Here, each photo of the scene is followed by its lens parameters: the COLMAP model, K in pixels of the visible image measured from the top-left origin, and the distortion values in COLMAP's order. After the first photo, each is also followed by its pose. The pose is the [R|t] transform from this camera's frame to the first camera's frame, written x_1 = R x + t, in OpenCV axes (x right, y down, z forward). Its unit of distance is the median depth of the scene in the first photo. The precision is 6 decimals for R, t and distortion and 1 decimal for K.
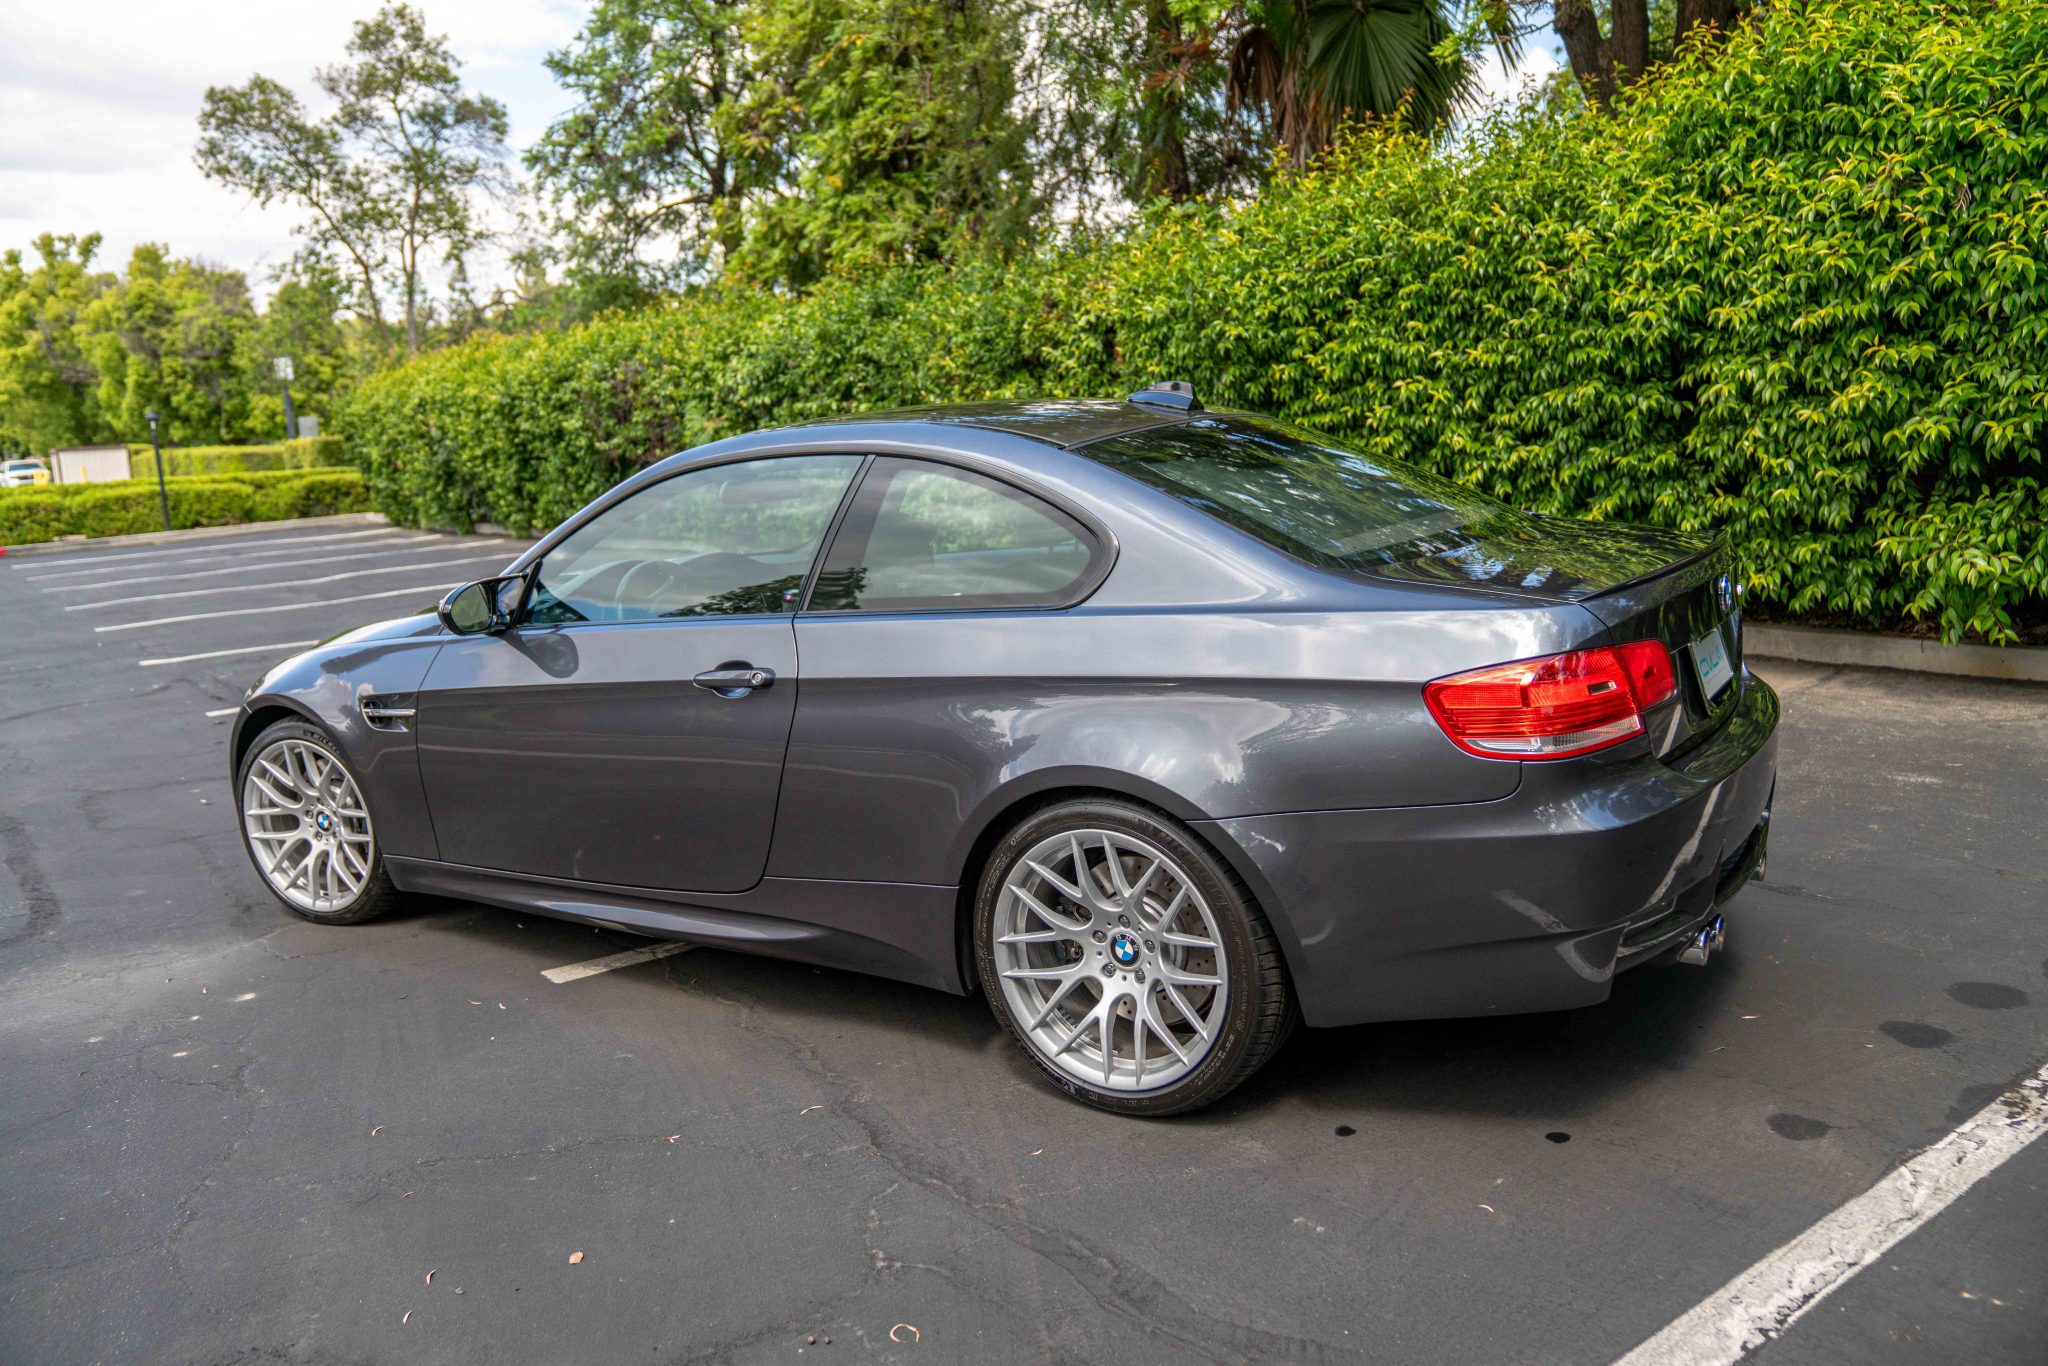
lens RADIAL K [[1595.6, 0, 1003.6], [0, 1595.6, 696.5], [0, 0, 1]] dist [-0.077850, 0.076168]
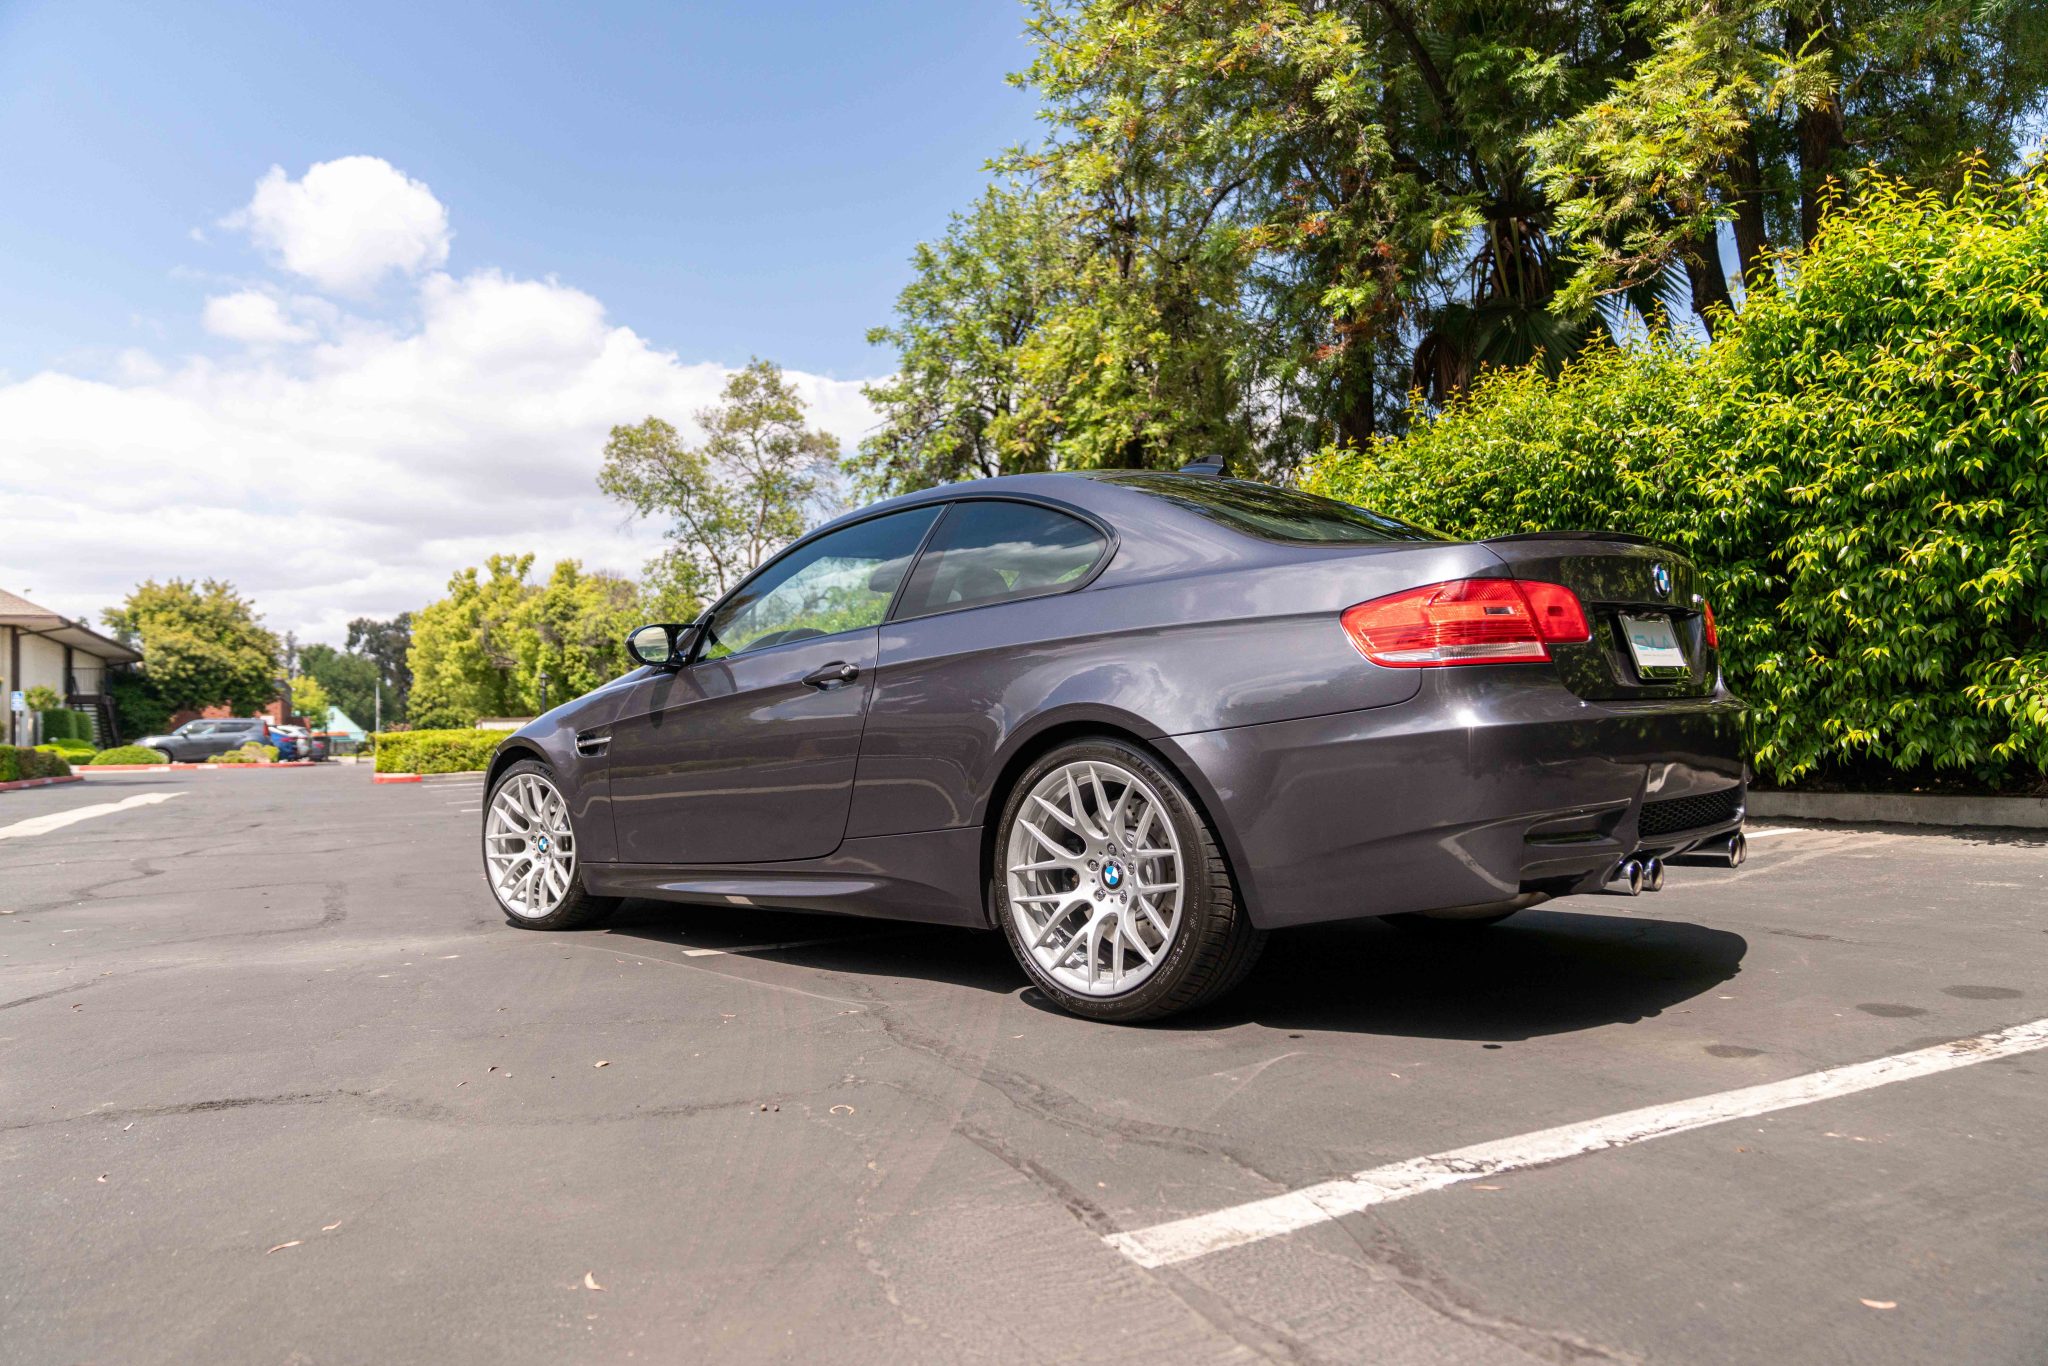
lens RADIAL K [[1422.1, 0, 979.2], [0, 1422.1, 698.3], [0, 0, 1]] dist [-0.087951, 0.037019]
pose [[0.978907, 0.020579, -0.203268, 0.089787], [-0.059513, 0.980490, -0.187343, 0.110787], [0.195447, 0.195489, 0.961033, -0.011511]]
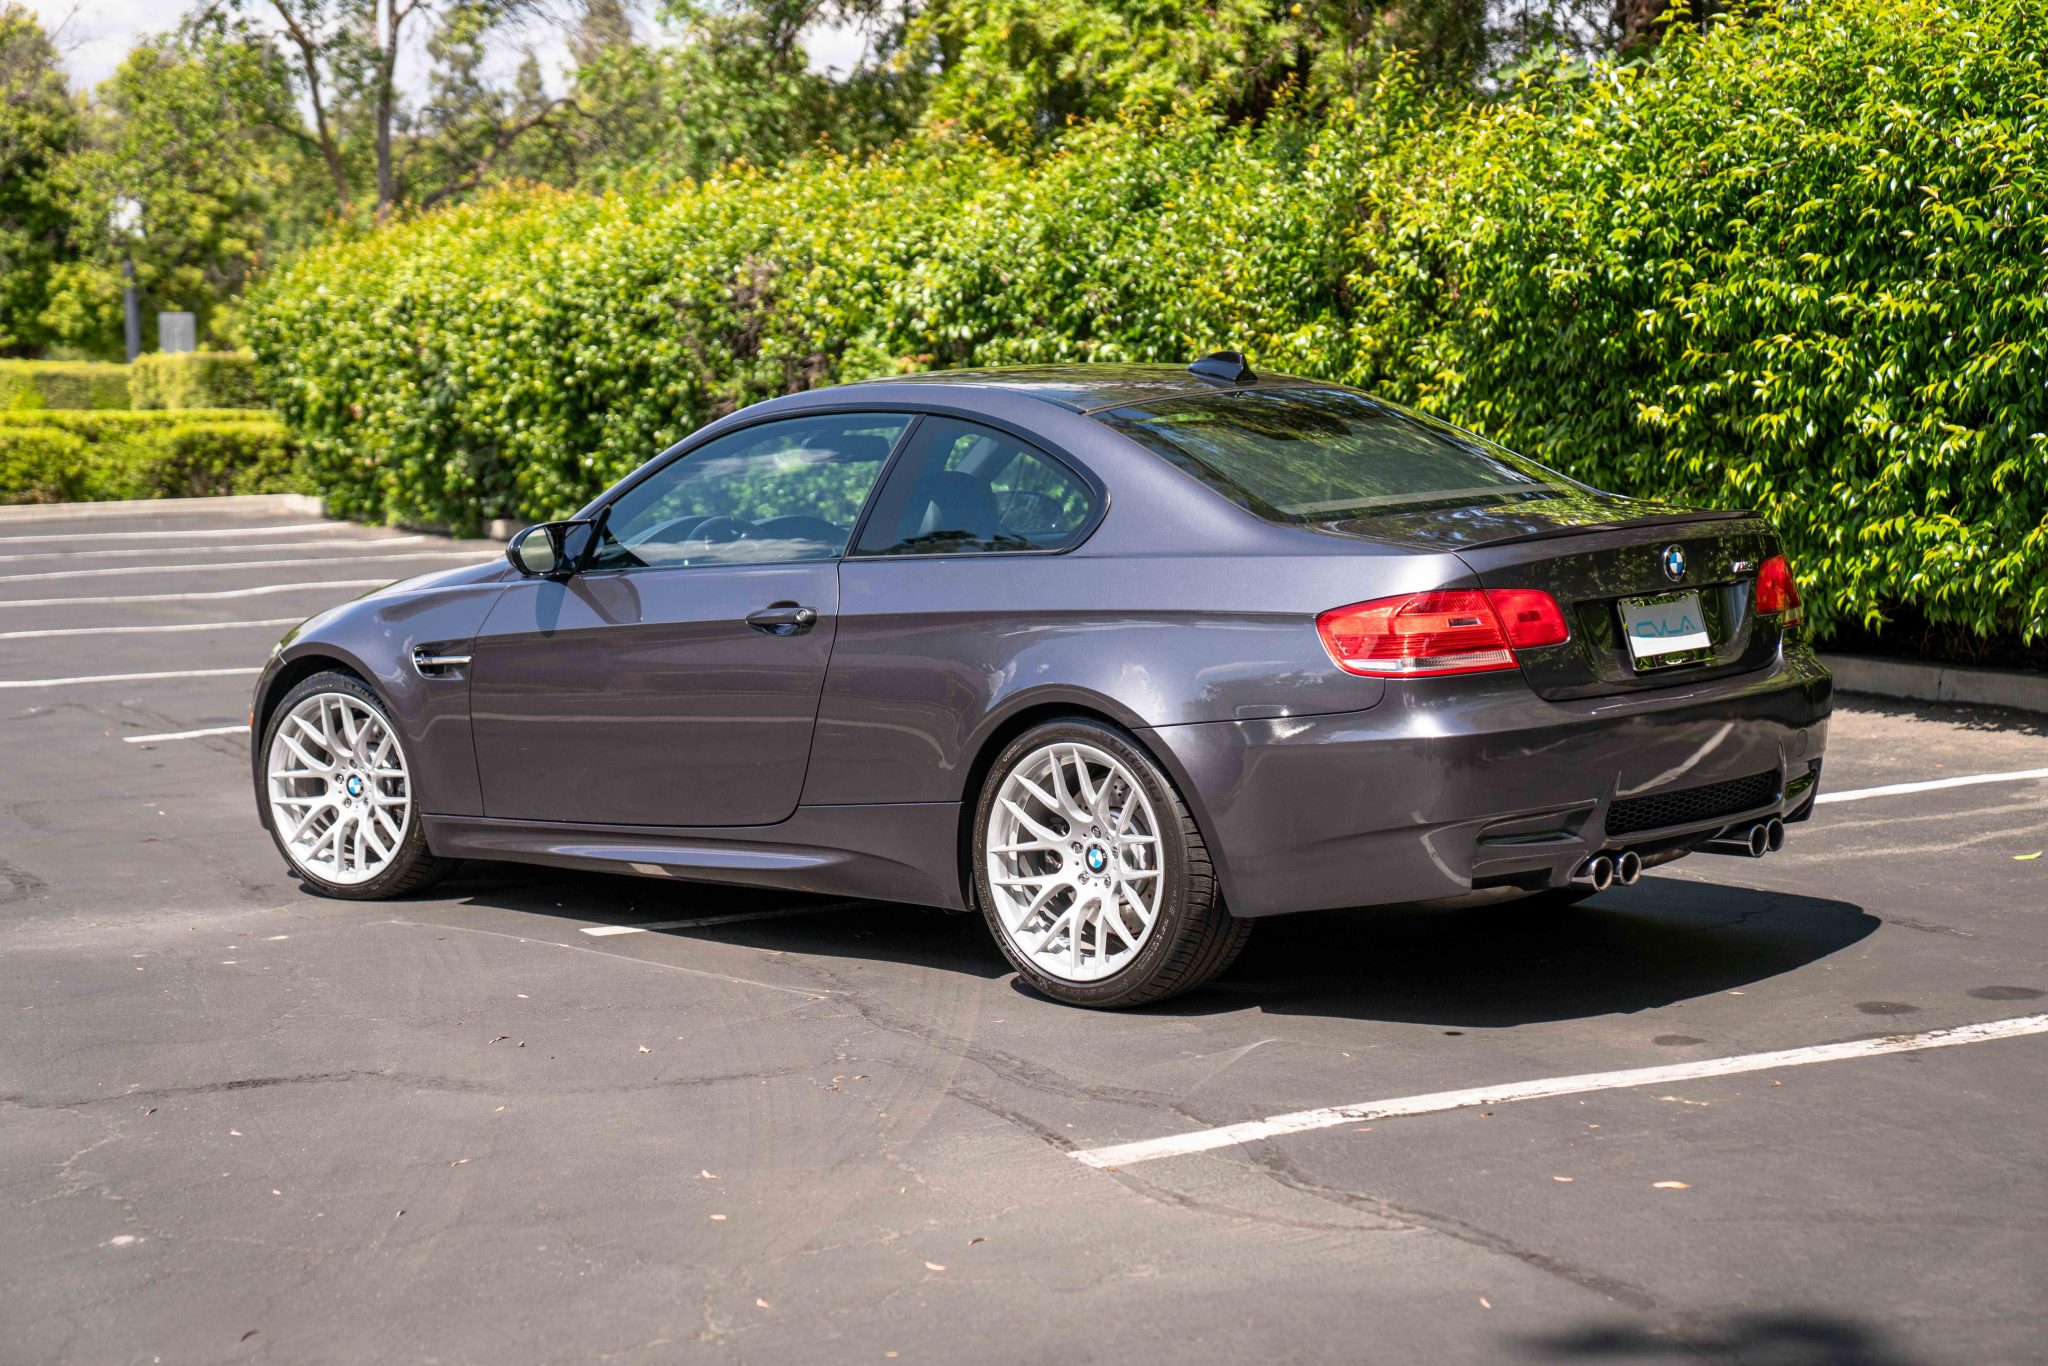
lens RADIAL K [[3439.9, 0, 986.9], [0, 3439.9, 727.3], [0, 0, 1]] dist [0.317836, 0.000000]
pose [[0.984831, 0.049948, -0.166174, 0.190949], [-0.060889, 0.996254, -0.061407, 0.105825], [0.162484, 0.070594, 0.984183, -0.672317]]
